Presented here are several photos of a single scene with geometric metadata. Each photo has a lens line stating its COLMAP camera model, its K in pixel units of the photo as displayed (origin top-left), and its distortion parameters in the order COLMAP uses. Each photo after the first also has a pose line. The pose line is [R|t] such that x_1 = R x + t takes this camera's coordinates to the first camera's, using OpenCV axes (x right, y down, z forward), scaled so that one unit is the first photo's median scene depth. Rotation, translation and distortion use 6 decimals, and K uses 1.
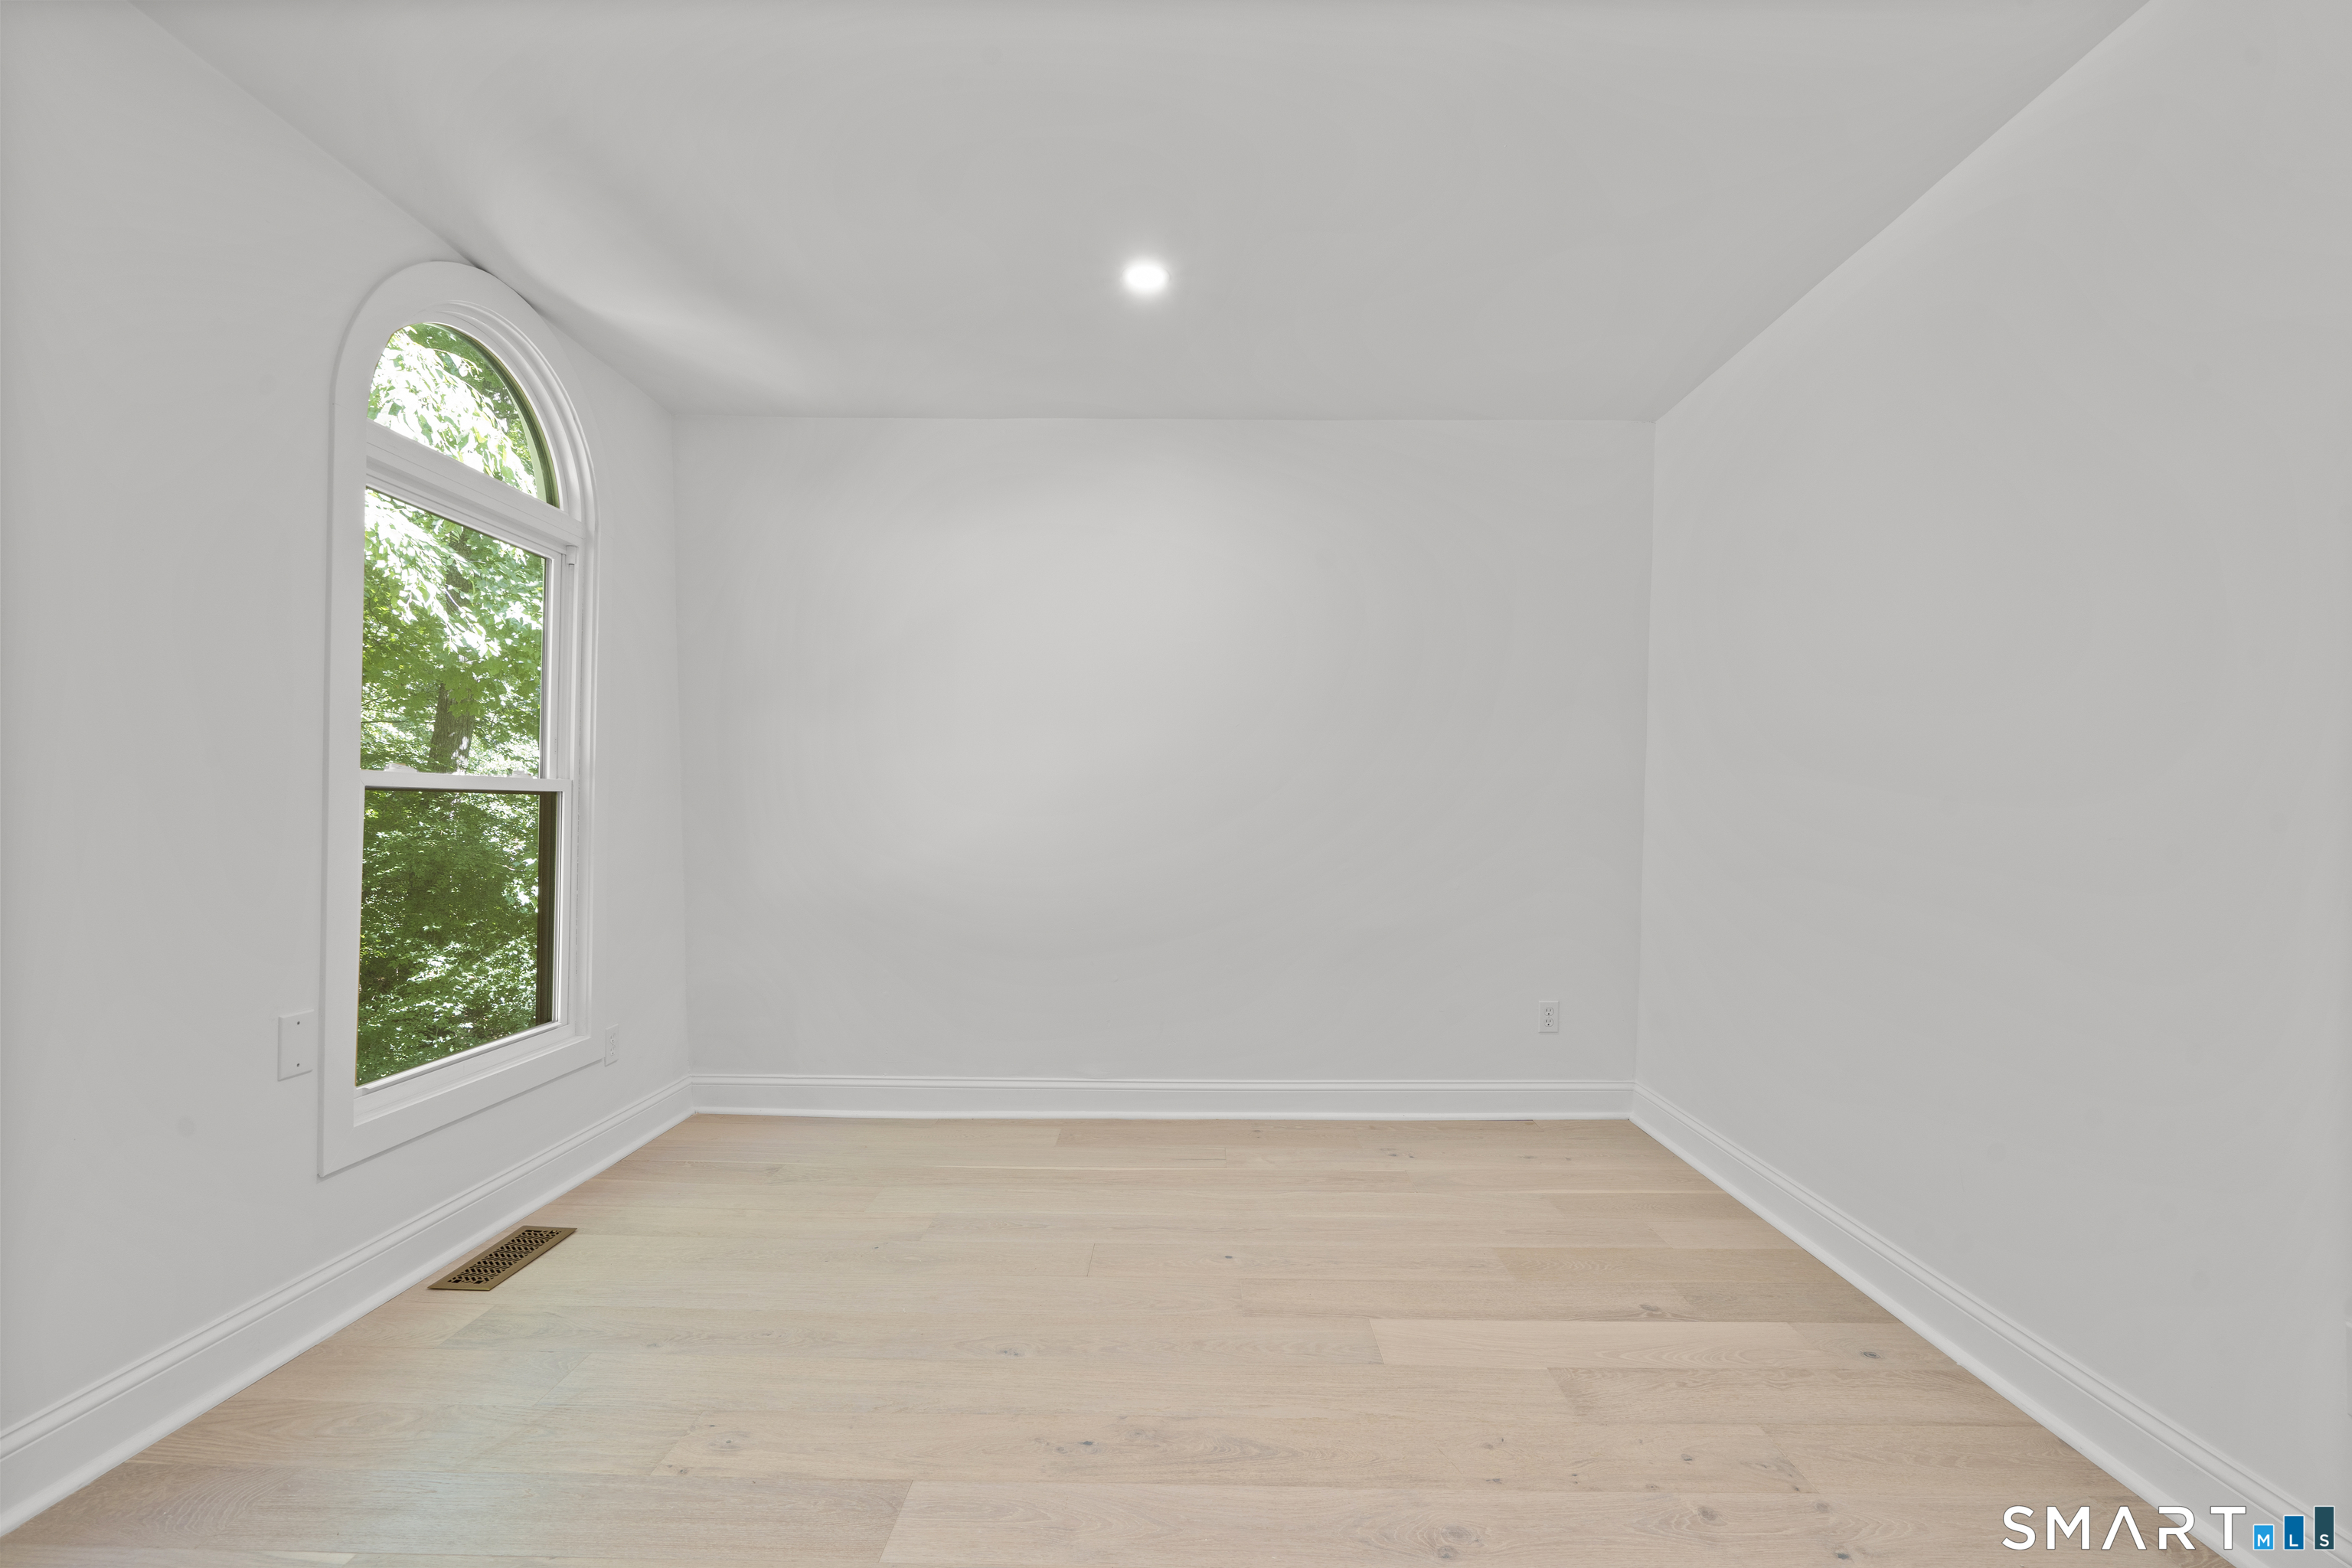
lens RADIAL K [[1052.7, 0, 1177.0], [0, 1052.7, 790.5], [0, 0, 1]] dist [-0.007915, 0.004161]
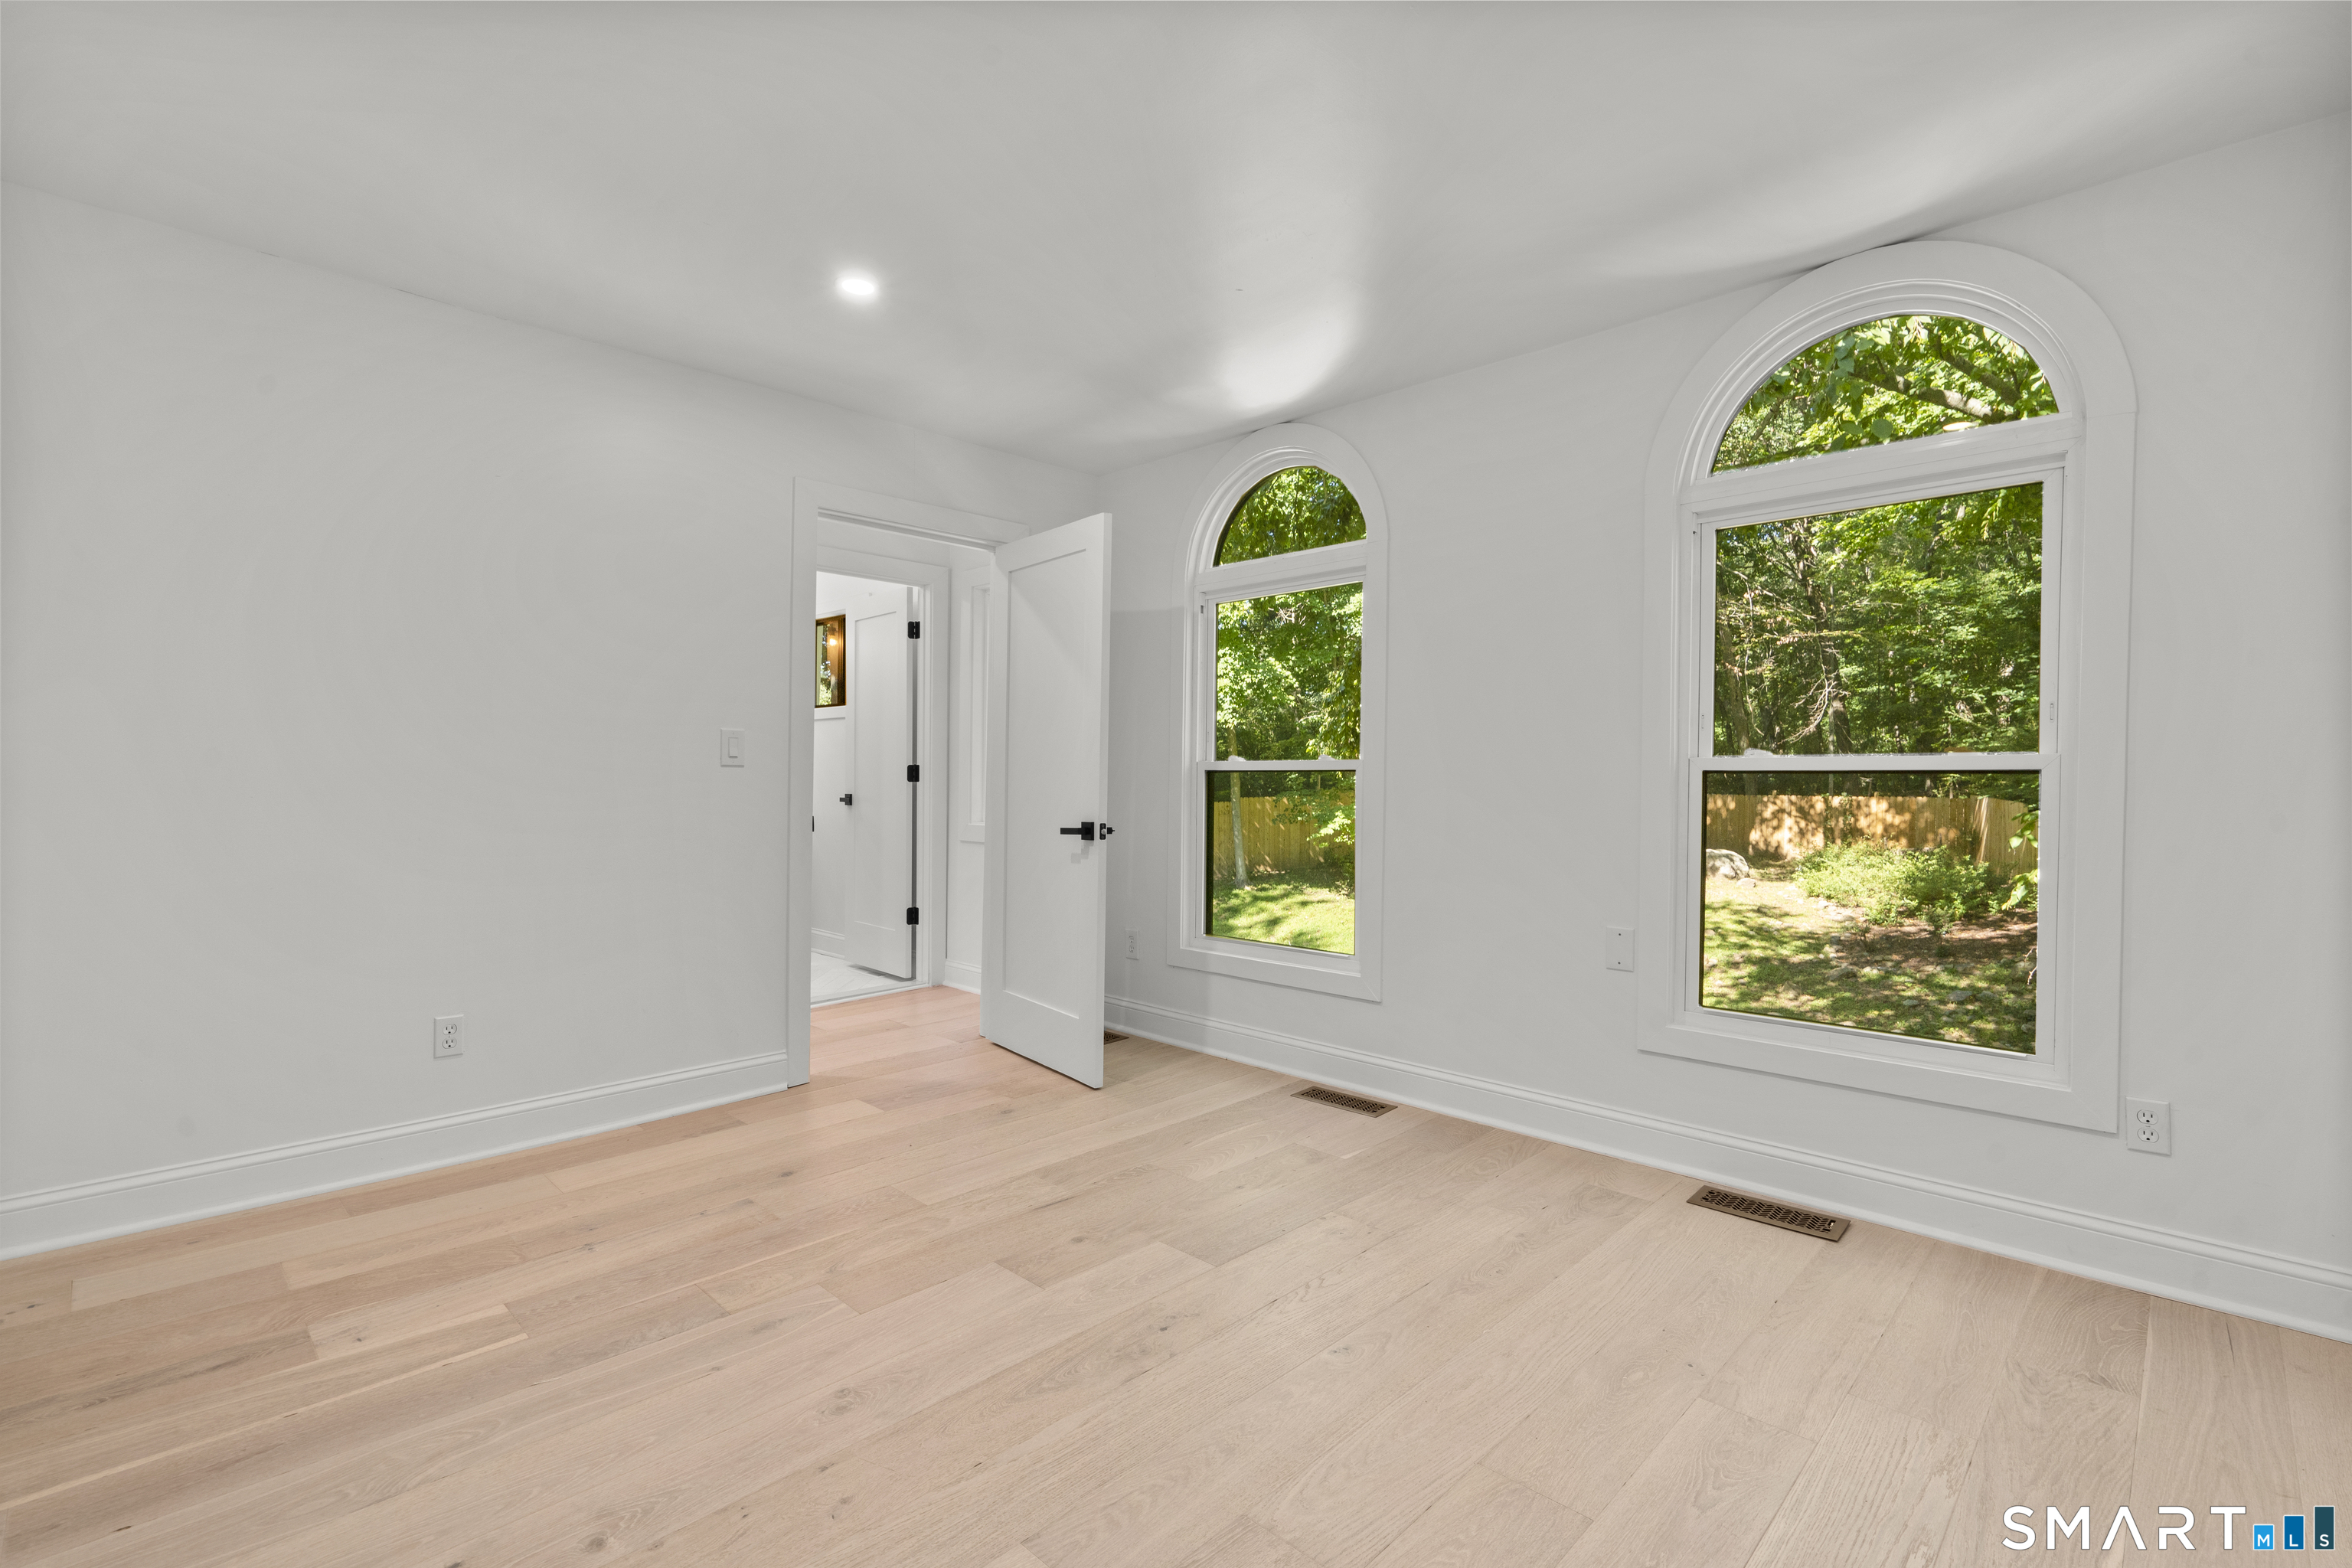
lens RADIAL K [[1052.7, 0, 1177.8], [0, 1052.7, 789.2], [0, 0, 1]] dist [-0.007915, 0.004161]
pose [[-0.693595, -0.005683, -0.720342, 0.785246], [0.008743, 0.999829, -0.016306, 0.049141], [0.720312, -0.017607, -0.693427, 1.932255]]
